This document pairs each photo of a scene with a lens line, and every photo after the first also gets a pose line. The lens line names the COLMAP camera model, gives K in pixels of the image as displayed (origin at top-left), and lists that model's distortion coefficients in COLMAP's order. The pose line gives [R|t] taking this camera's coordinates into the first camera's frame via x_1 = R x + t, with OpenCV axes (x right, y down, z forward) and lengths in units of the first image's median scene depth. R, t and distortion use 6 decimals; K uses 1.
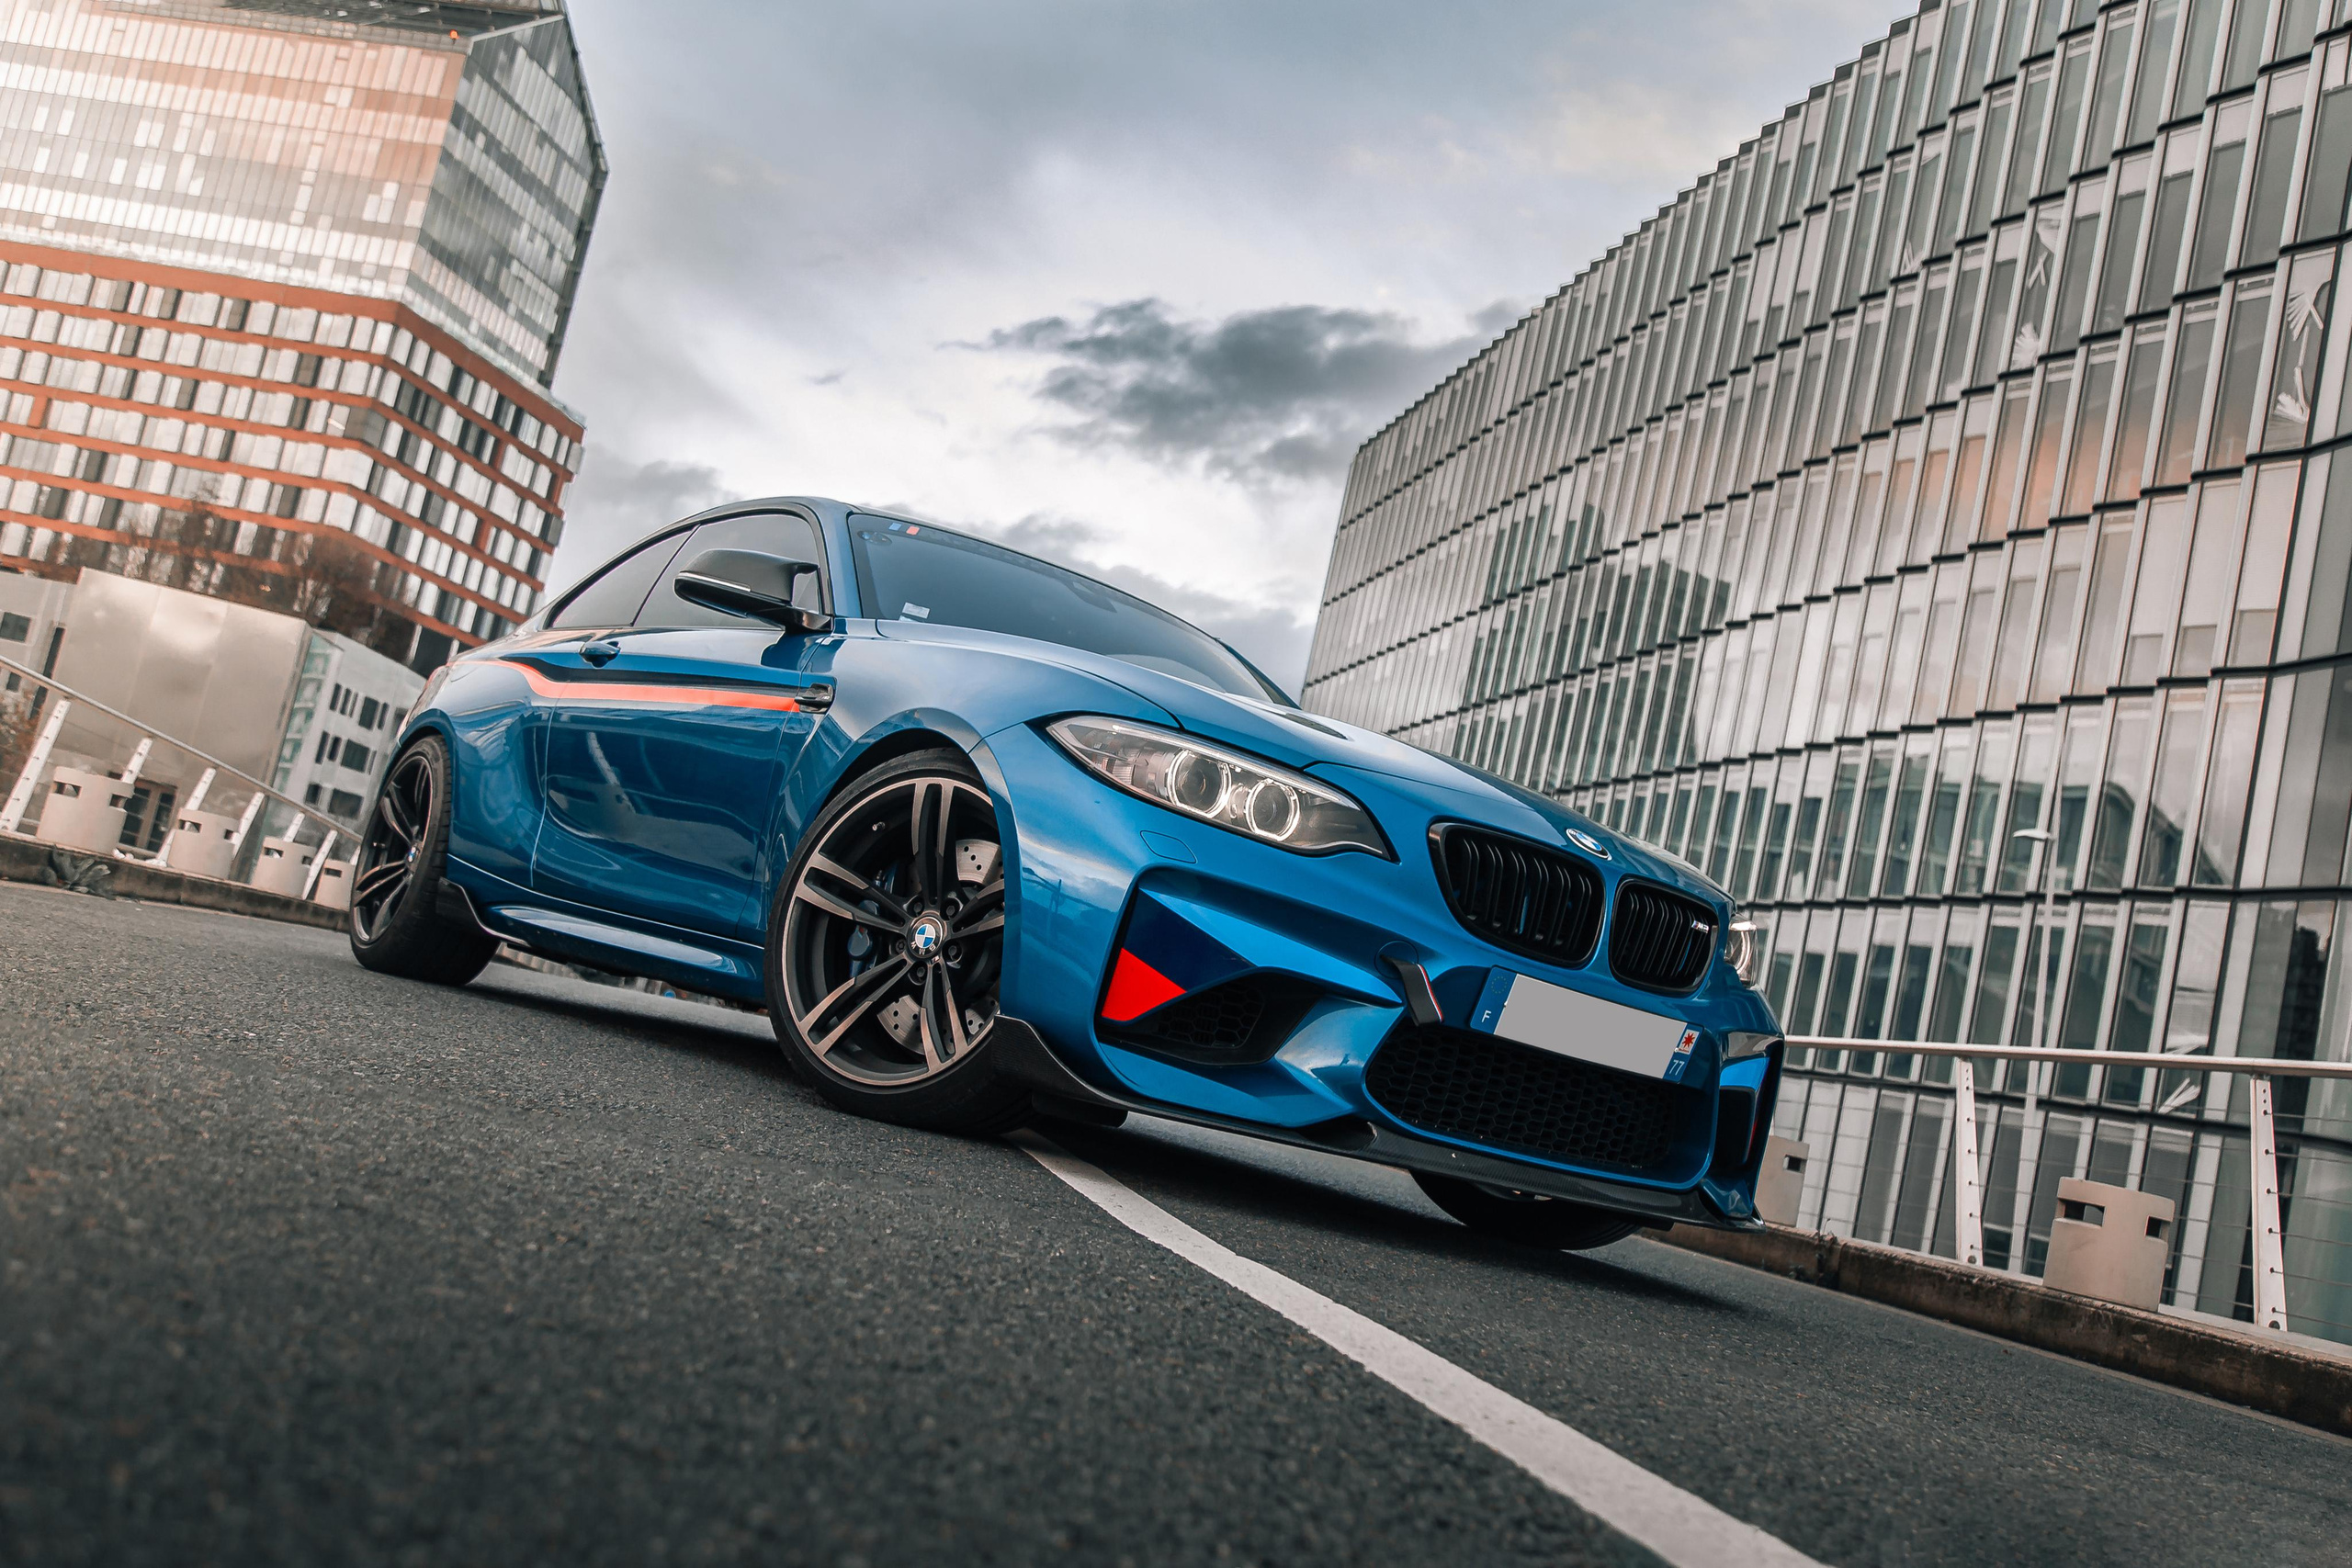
lens RADIAL K [[2158.6, 0, 1168.4], [0, 2158.6, 746.6], [0, 0, 1]] dist [0.002961, 0.006094]
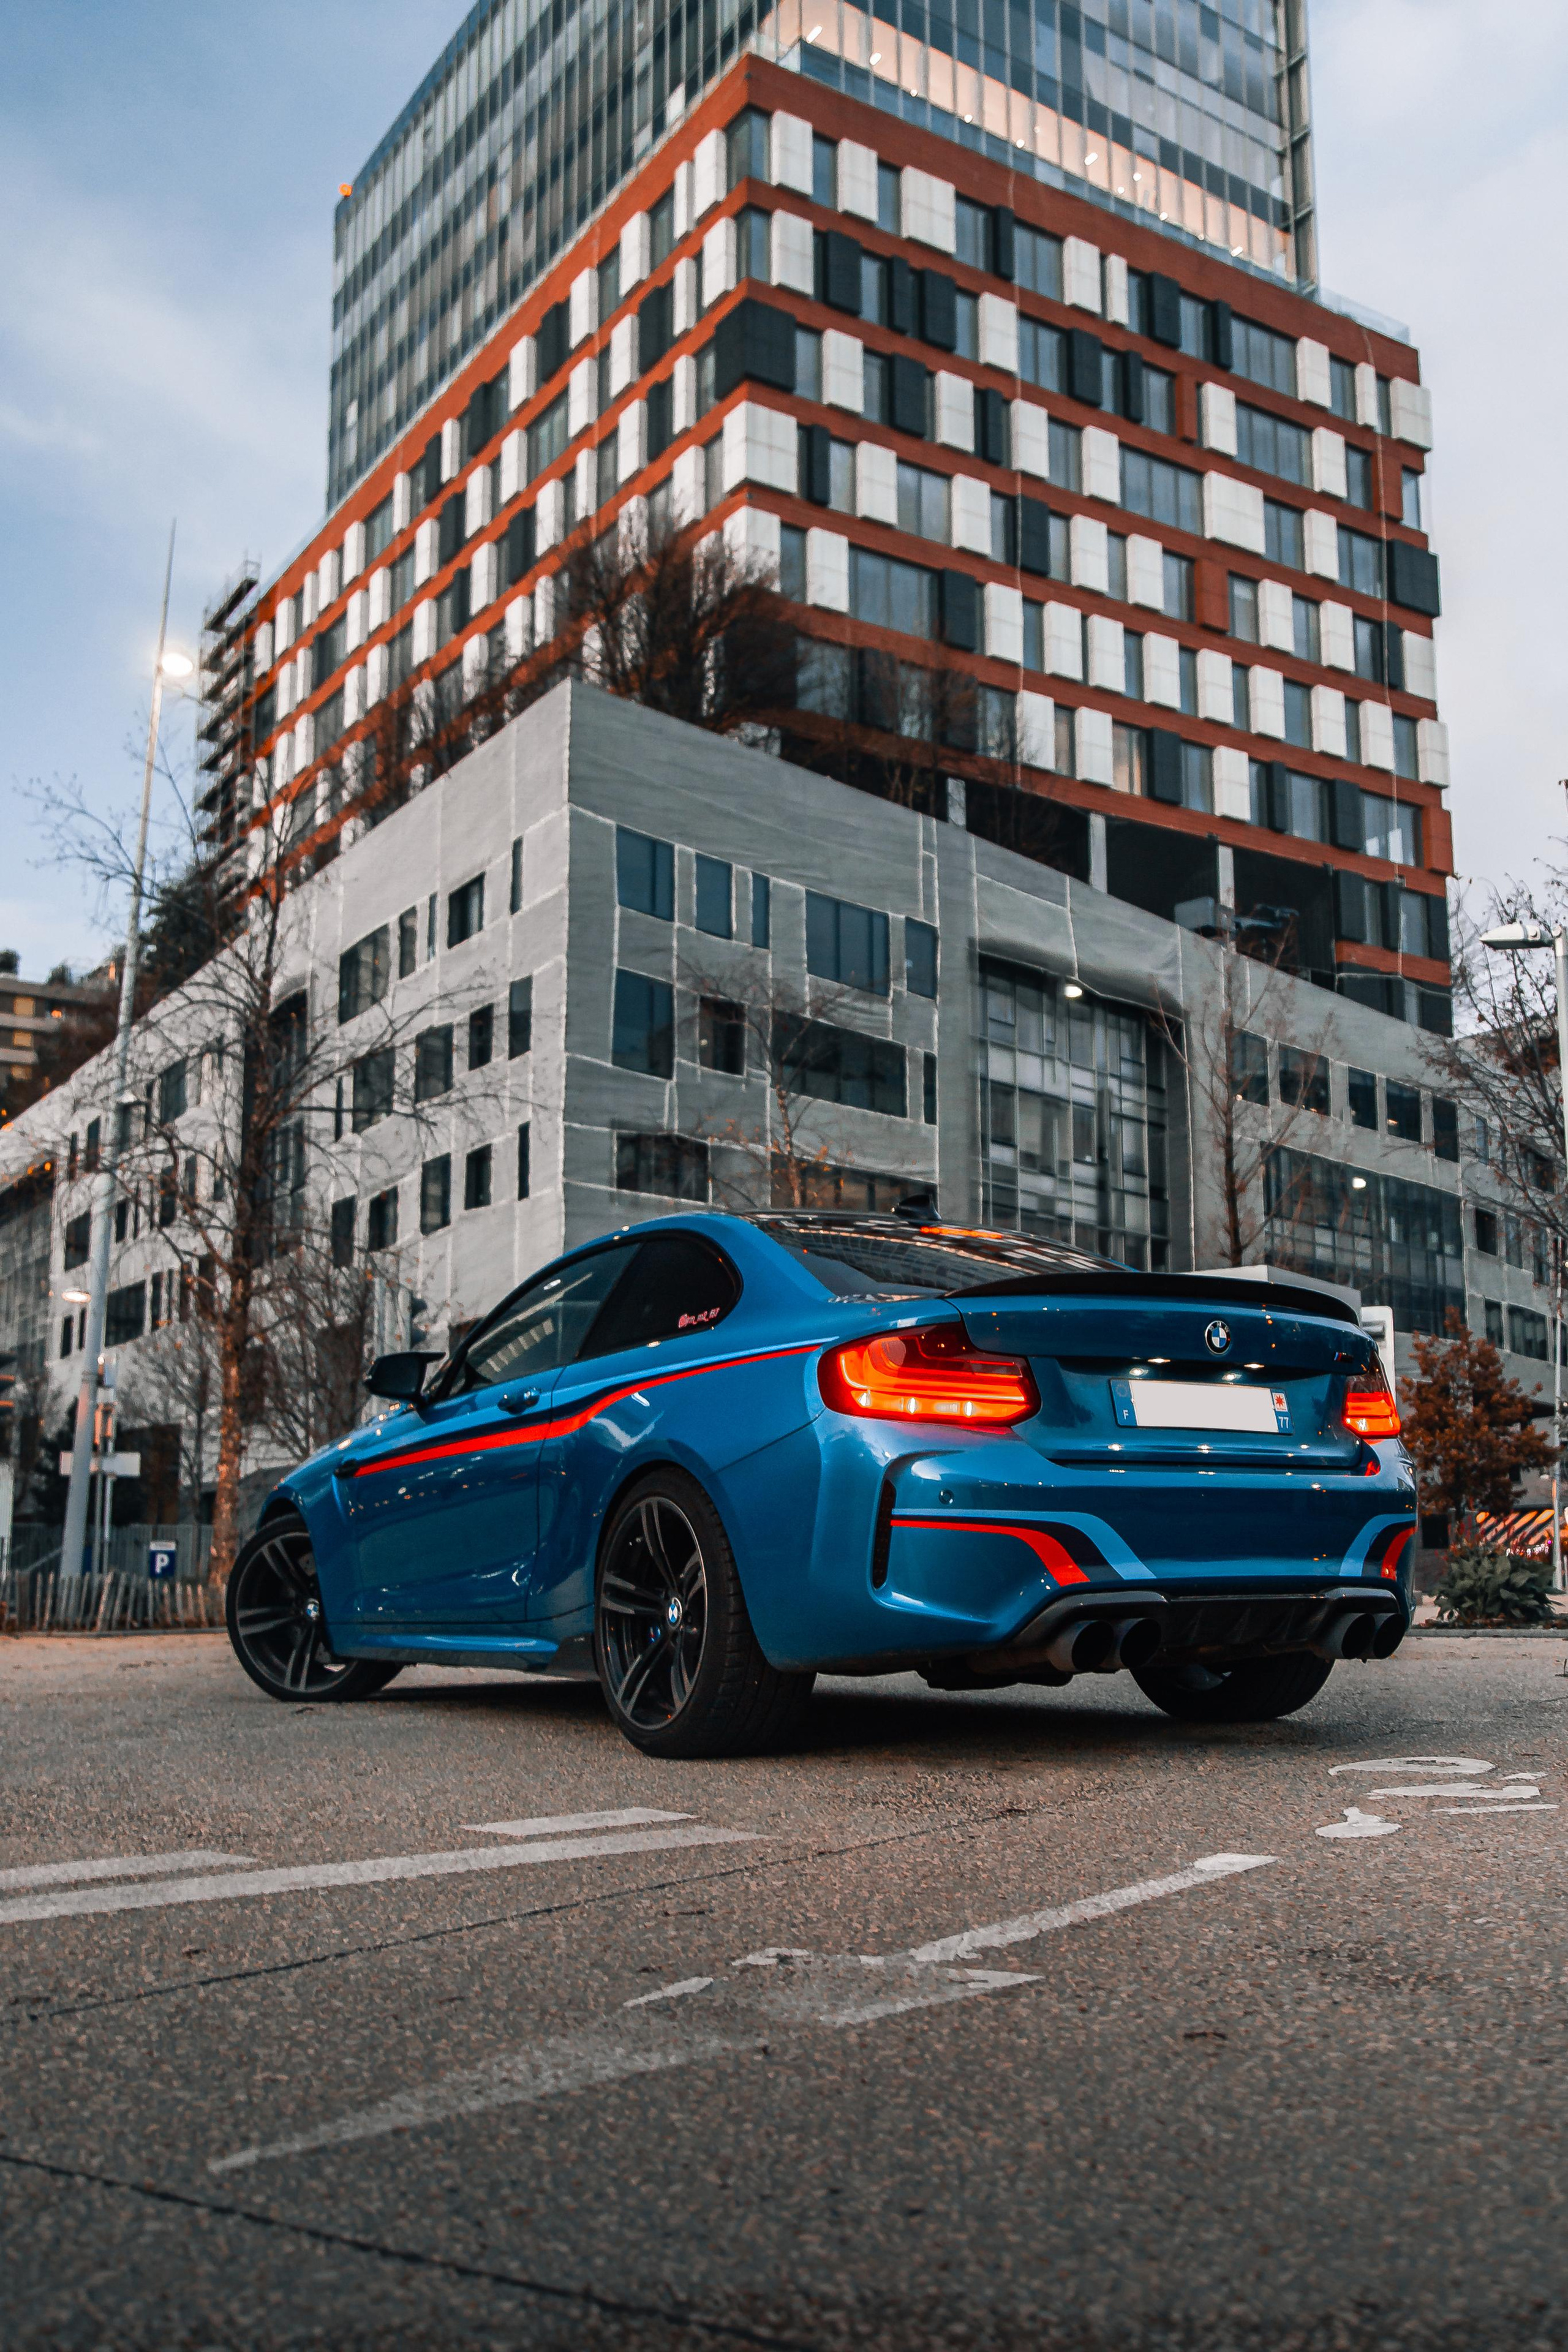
lens RADIAL K [[2158.8, 0, 785.1], [0, 2158.8, 1231.4], [0, 0, 1]] dist [0.002961, 0.006094]
pose [[0.685266, -0.320442, -0.654008, -0.150526], [0.241740, 0.947170, -0.210788, 0.097249], [0.687002, -0.013654, 0.726527, 0.693752]]
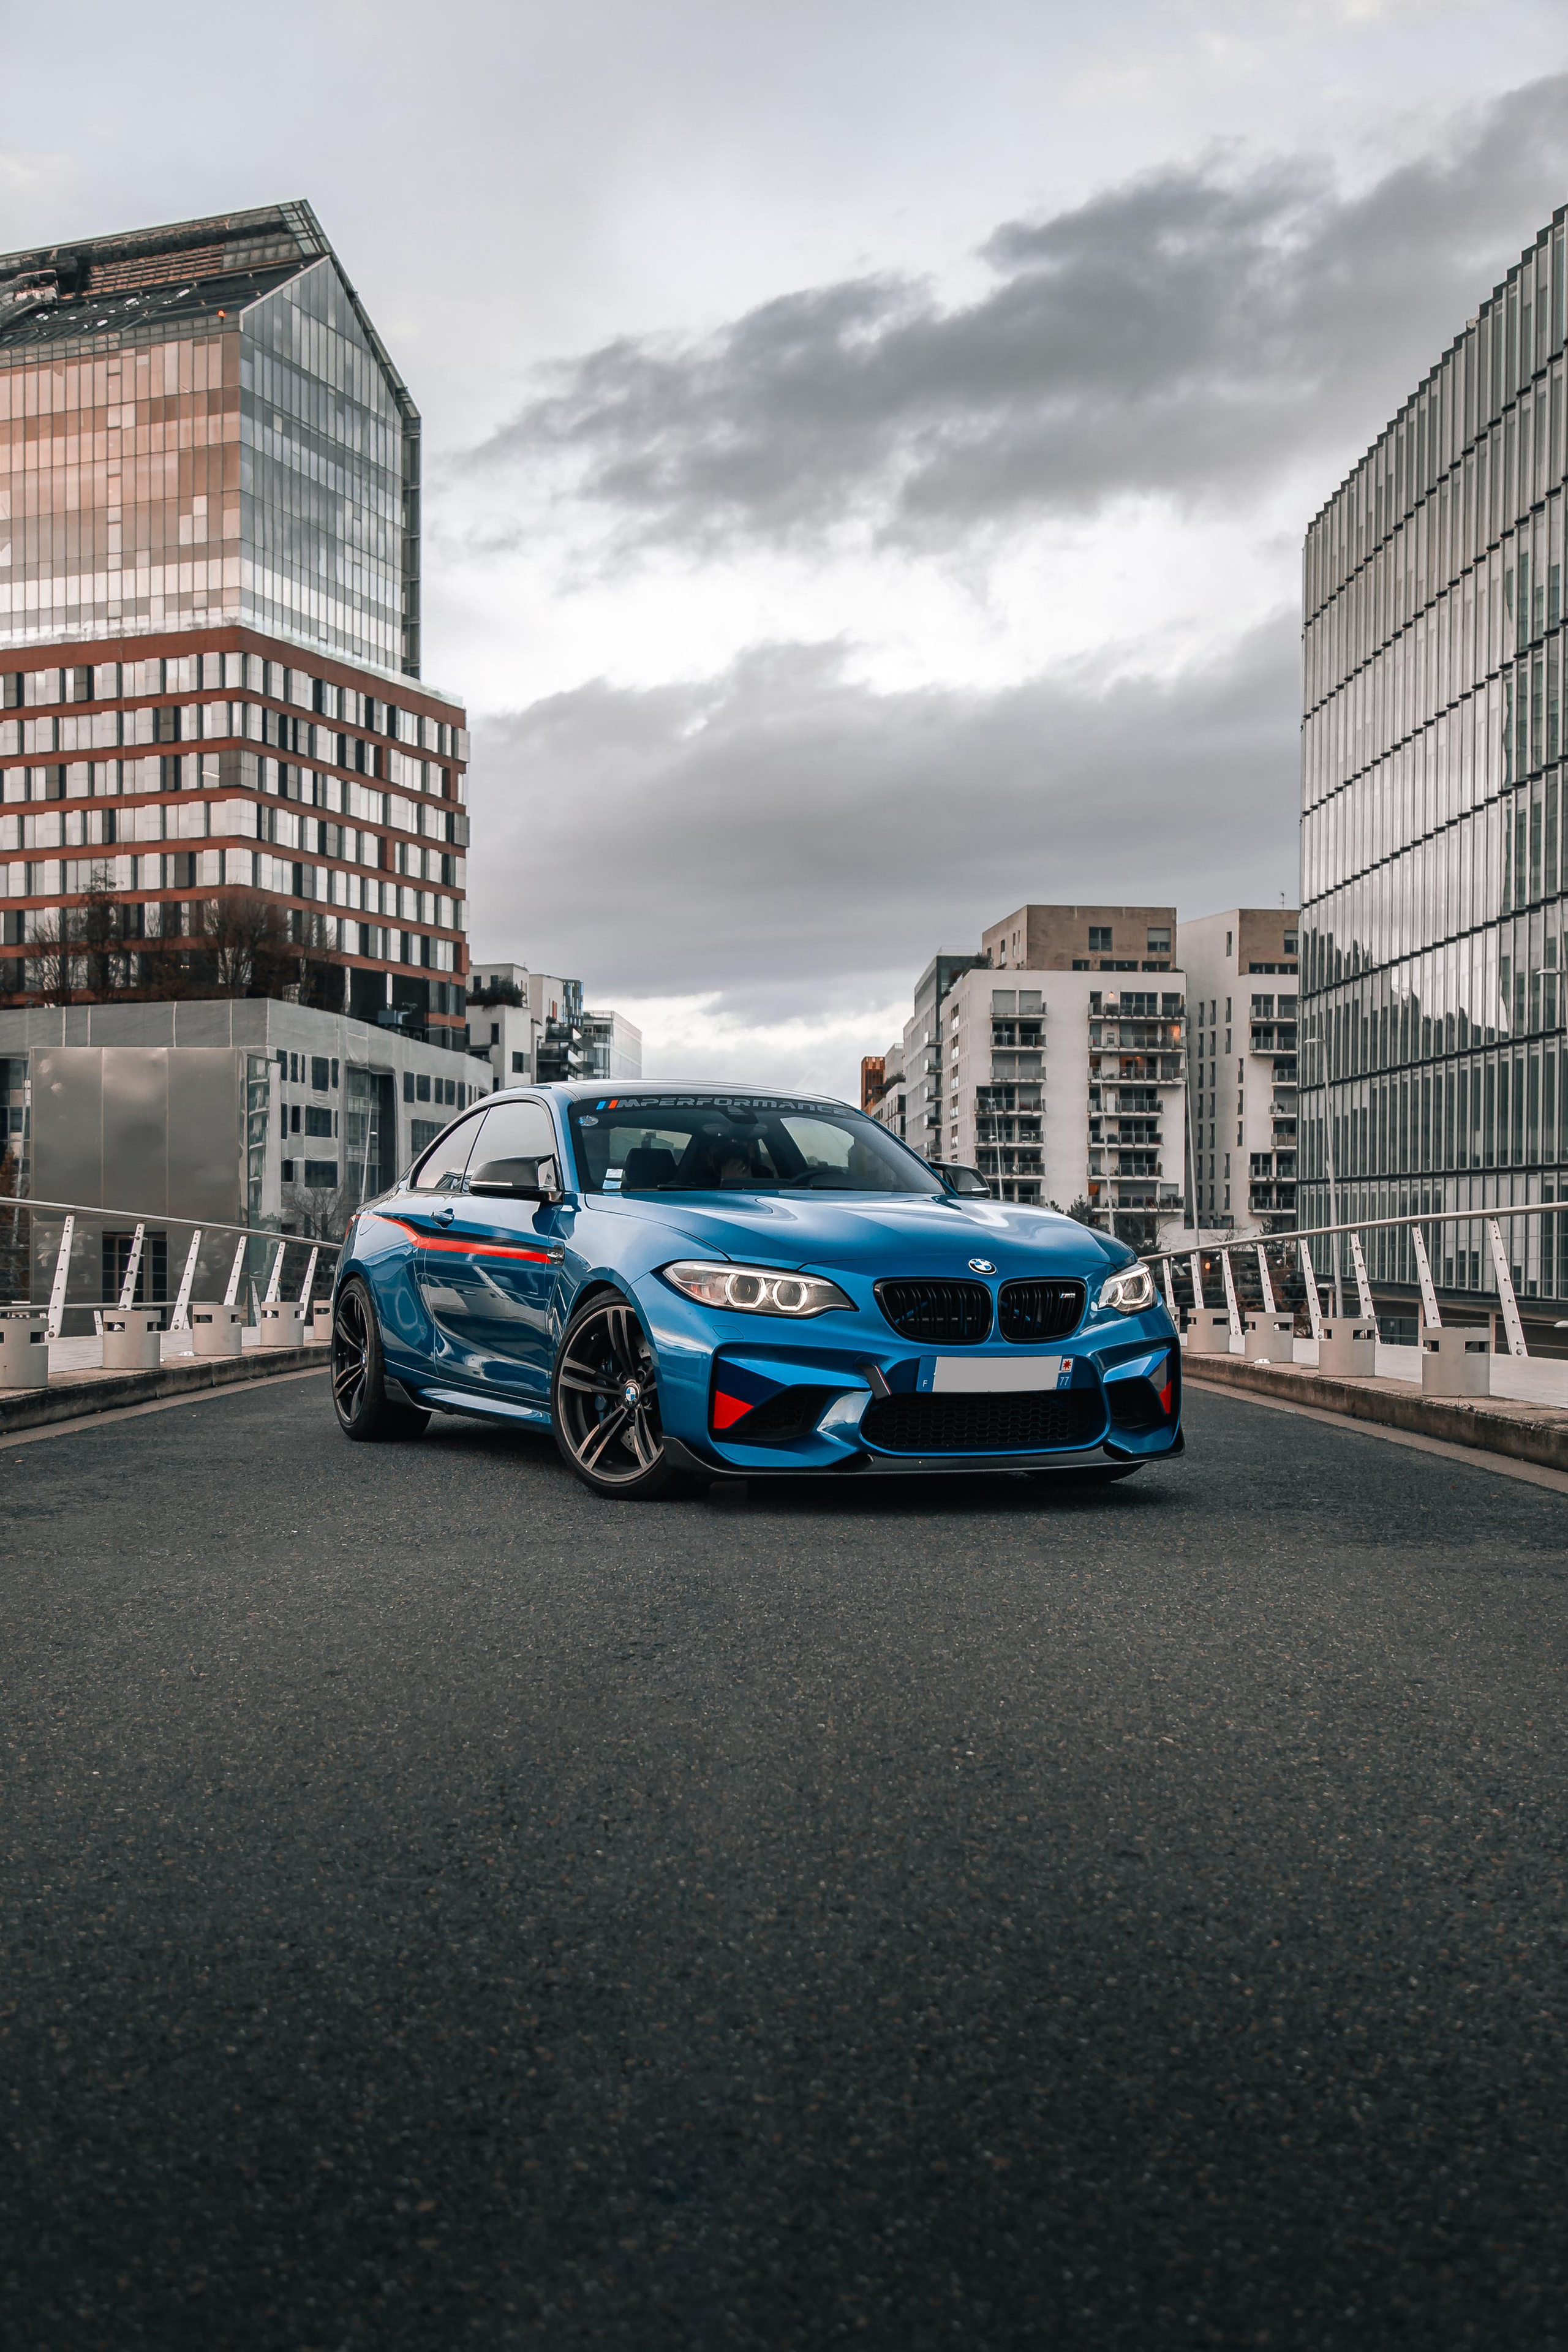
lens RADIAL K [[2489.6, 0, 784.0], [0, 2489.6, 1176.0], [0, 0, 1]] dist [0.050377, -0.013151]
pose [[0.959169, -0.213667, -0.185312, 0.010178], [0.230267, 0.970386, 0.072988, -0.004936], [0.164229, -0.112679, 0.979965, -0.023117]]
